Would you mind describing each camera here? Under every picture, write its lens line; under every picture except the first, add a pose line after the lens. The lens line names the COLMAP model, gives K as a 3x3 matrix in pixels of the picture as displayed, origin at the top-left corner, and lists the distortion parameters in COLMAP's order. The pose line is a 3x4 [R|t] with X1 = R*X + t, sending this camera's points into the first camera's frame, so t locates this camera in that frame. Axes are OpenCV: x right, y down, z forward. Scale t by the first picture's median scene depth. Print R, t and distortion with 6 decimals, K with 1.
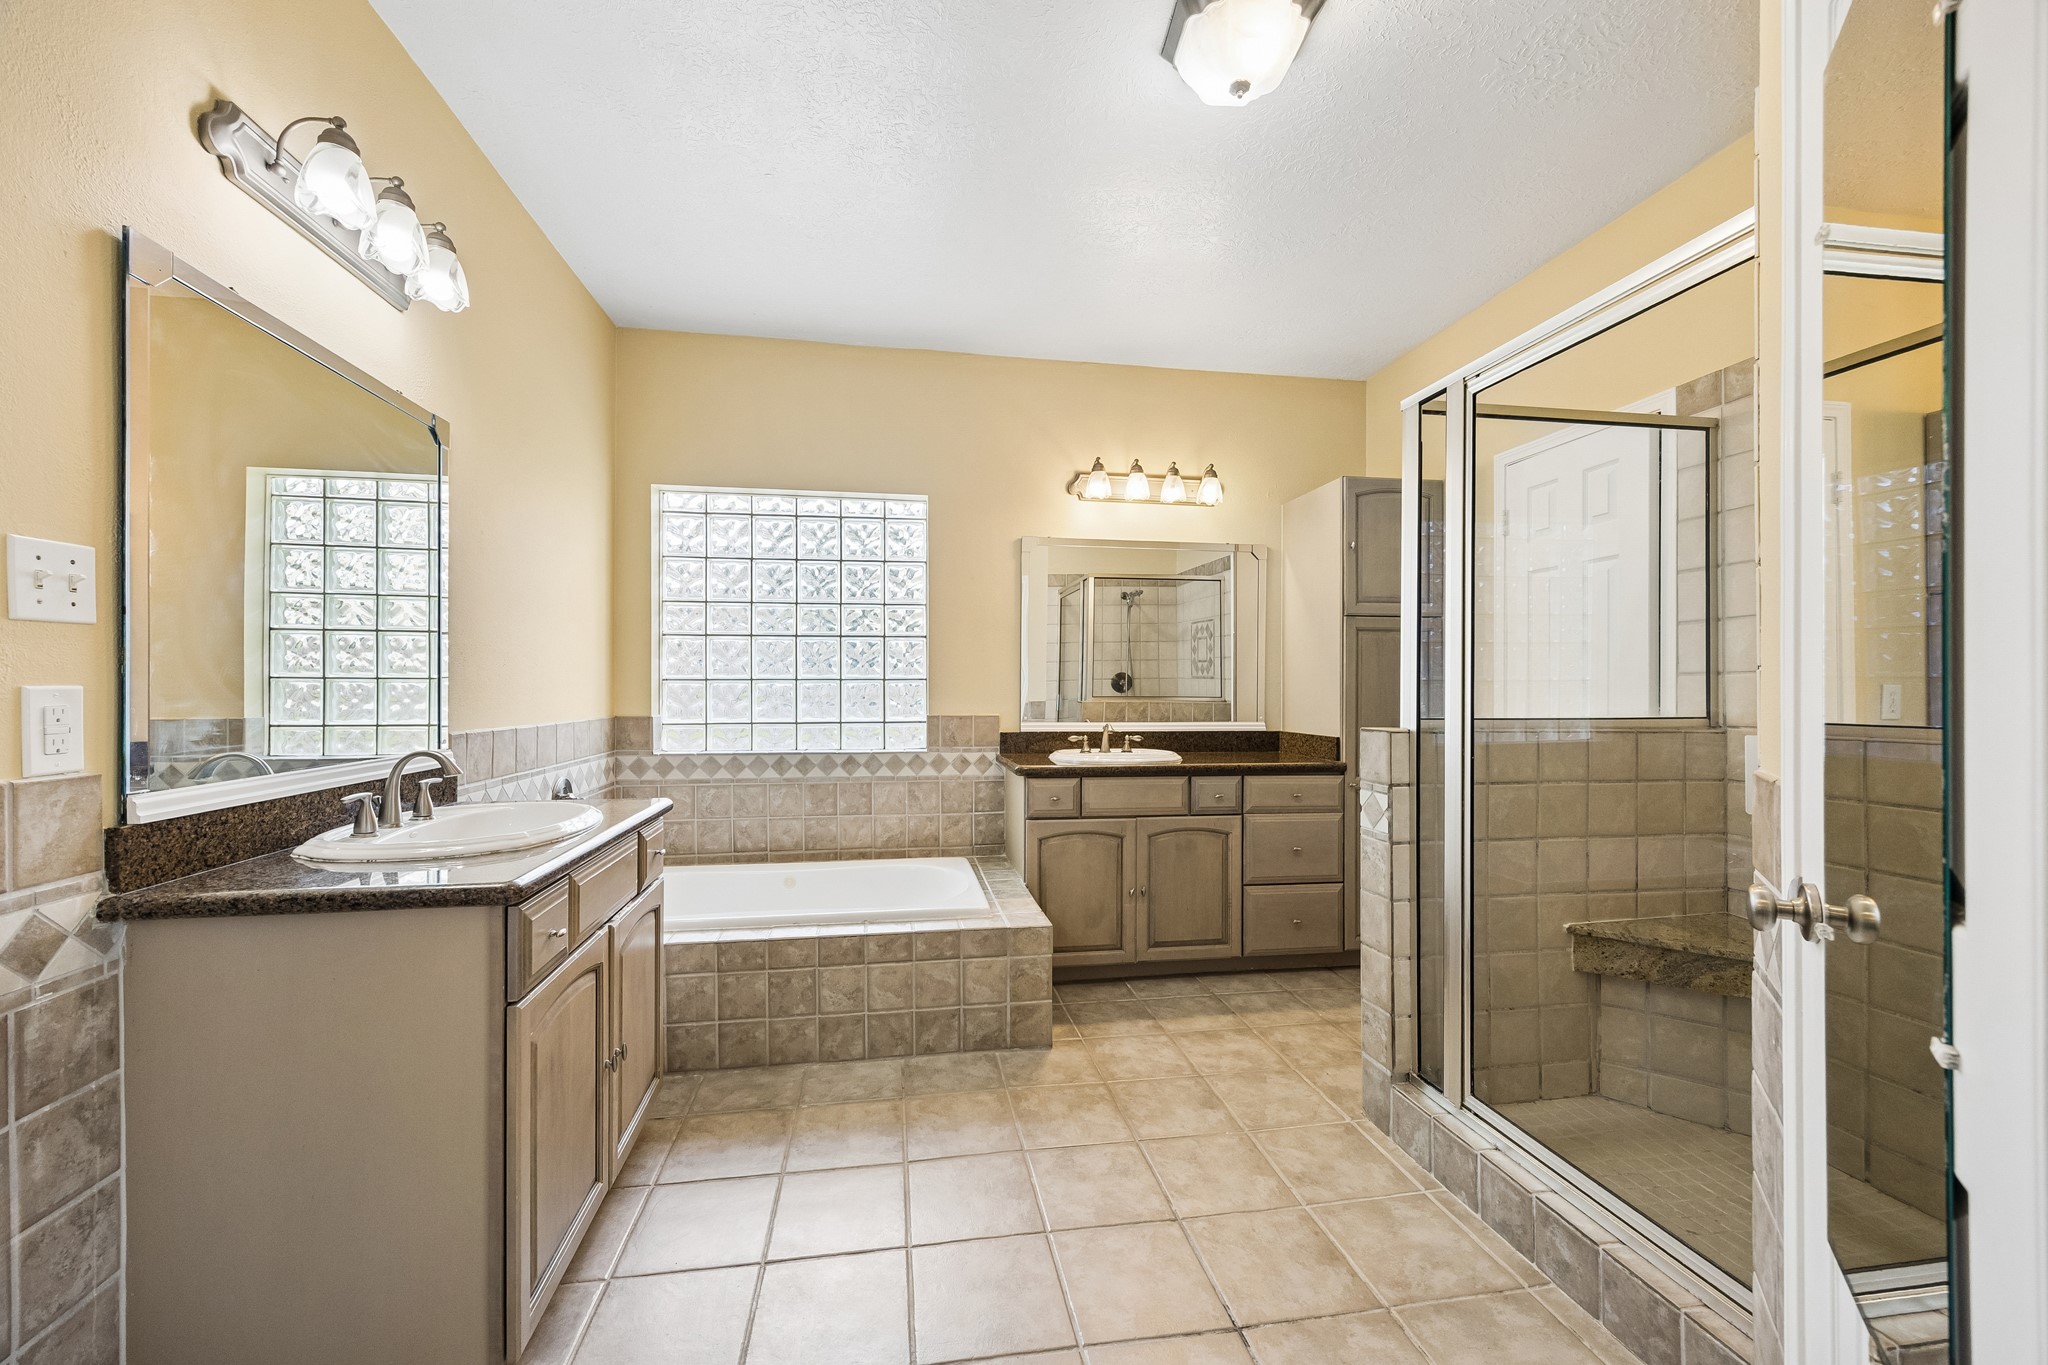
lens RADIAL K [[775.6, 0, 1010.6], [0, 775.6, 682.6], [0, 0, 1]] dist [0.000430, 0.000206]
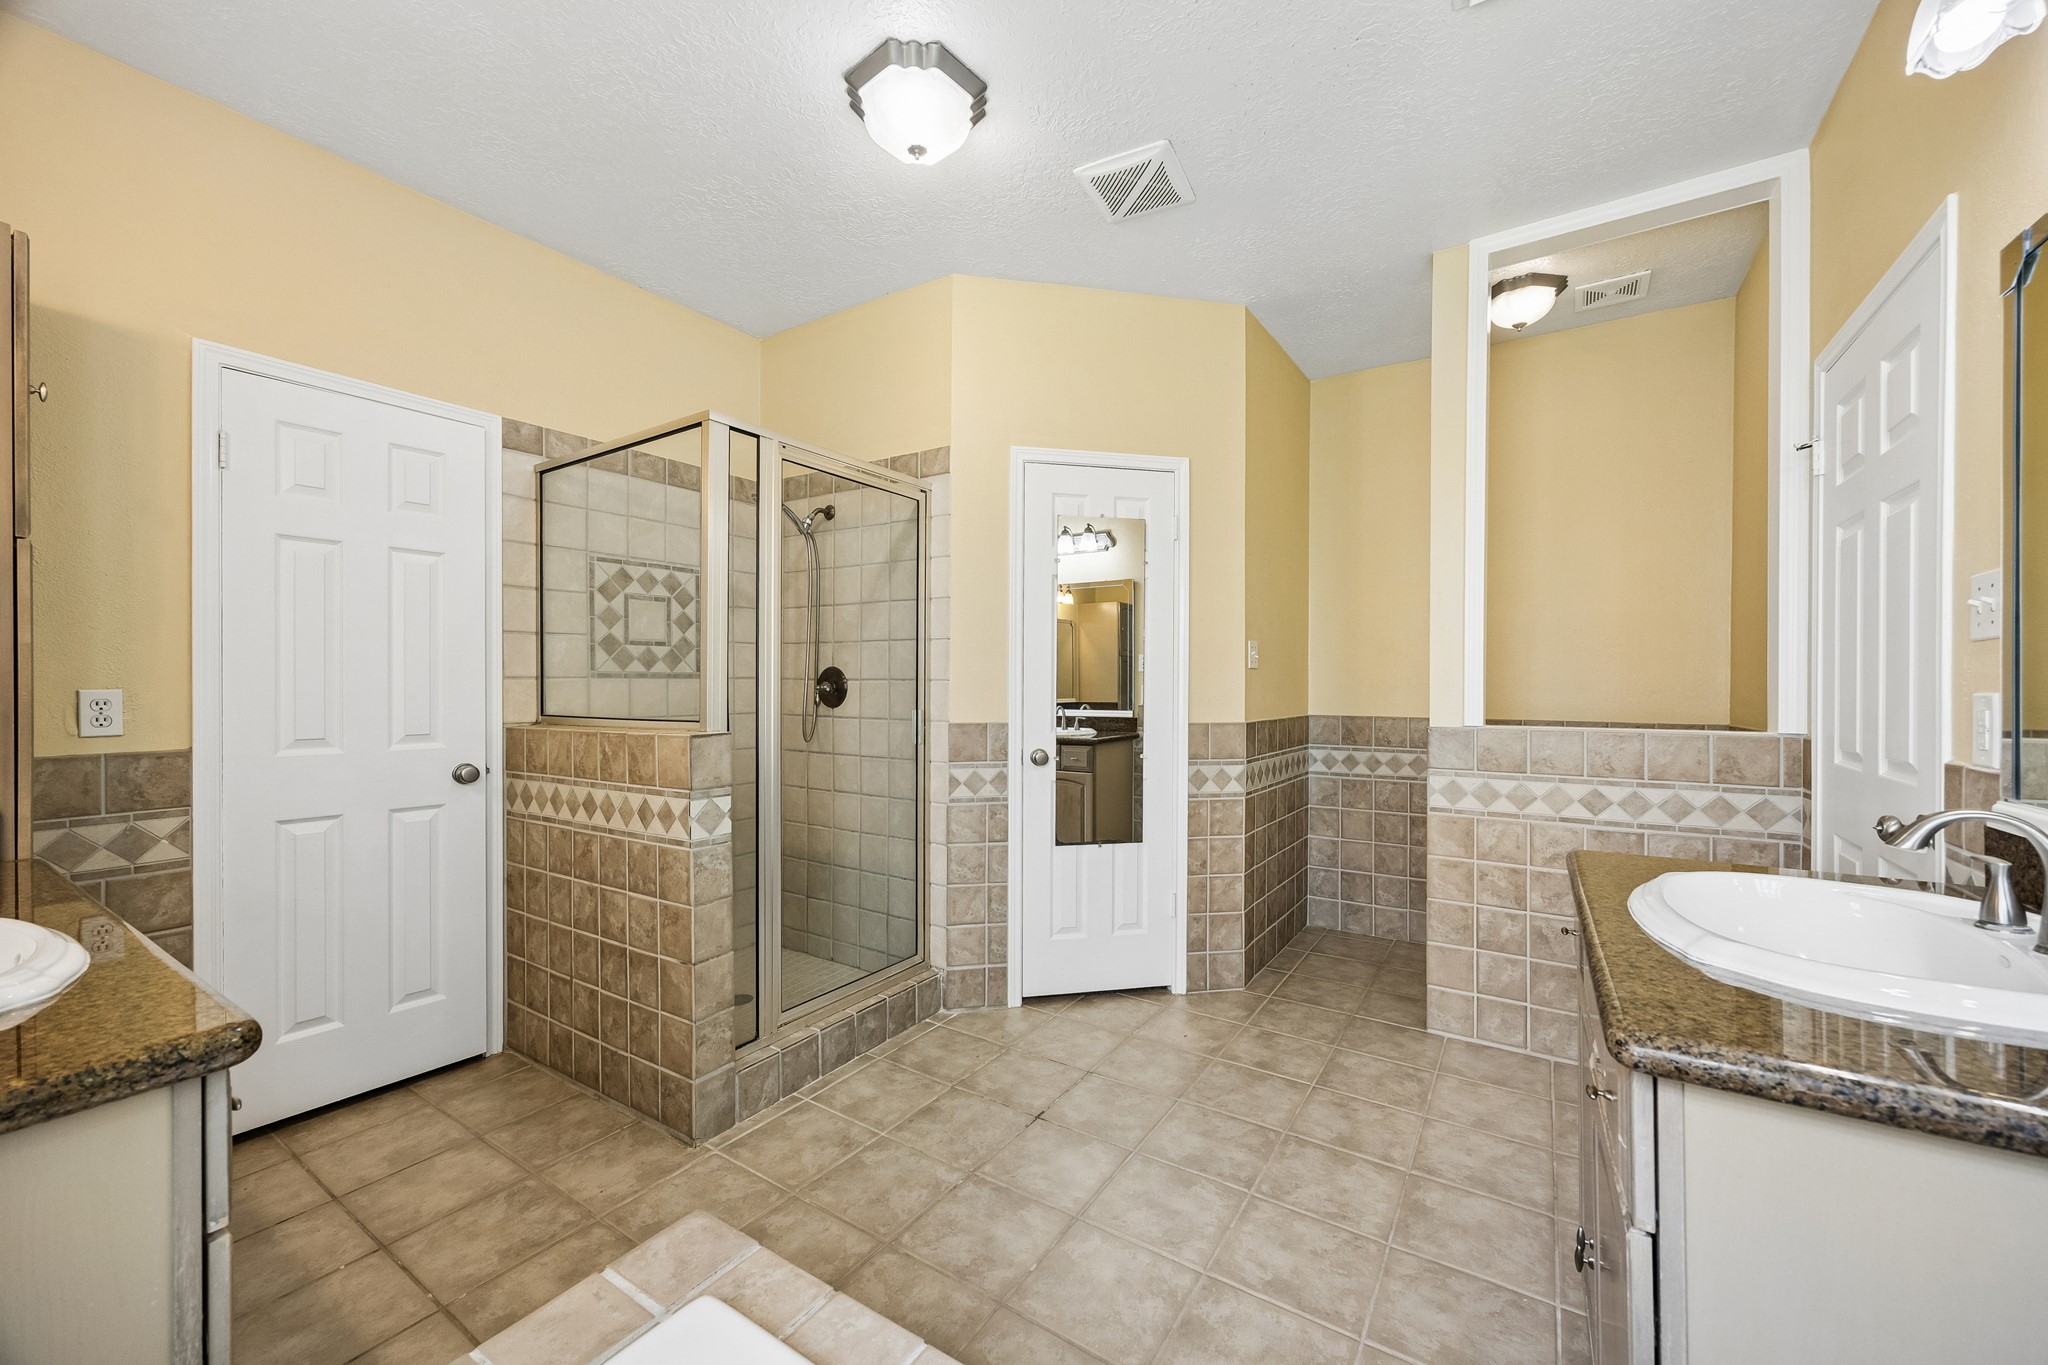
lens RADIAL K [[793.2, 0, 1024.0], [0, 793.2, 682.5], [0, 0, 1]] dist [0.001512, 0.000219]
pose [[-0.740134, 0.002253, 0.672455, -0.328134], [-0.002249, 0.999980, -0.005826, 0.000097], [-0.672455, -0.005824, -0.740115, 0.978441]]
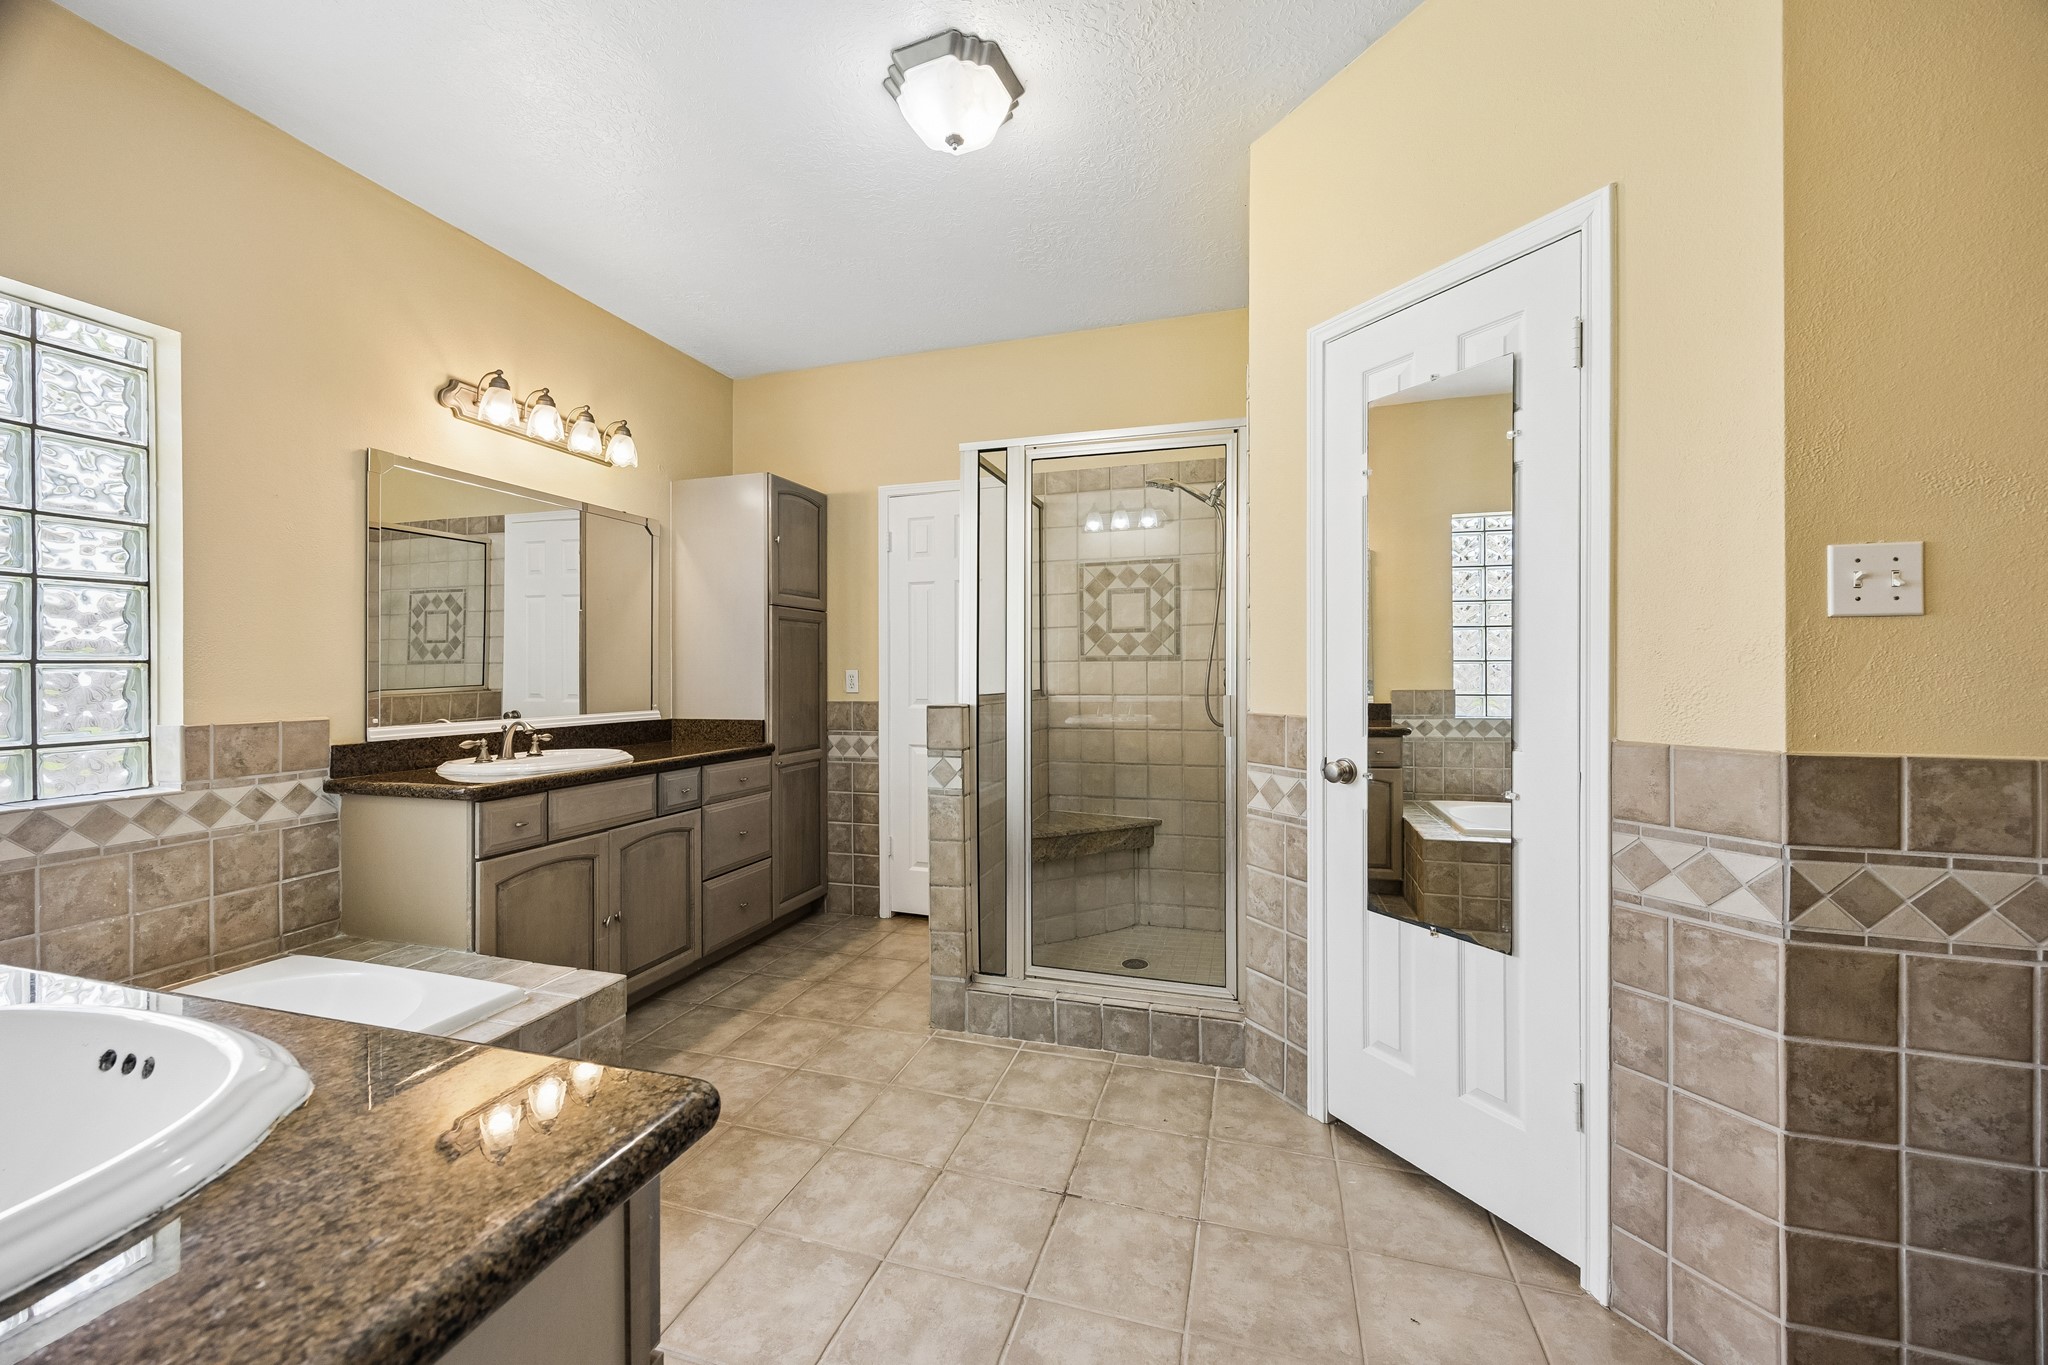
lens RADIAL K [[774.5, 0, 1017.3], [0, 774.5, 667.0], [0, 0, 1]] dist [-0.000171, 0.000126]
pose [[0.440785, 0.001856, 0.897611, -0.380704], [0.000265, 0.999998, -0.002197, 0.001272], [-0.897613, 0.001206, 0.440784, 0.238688]]
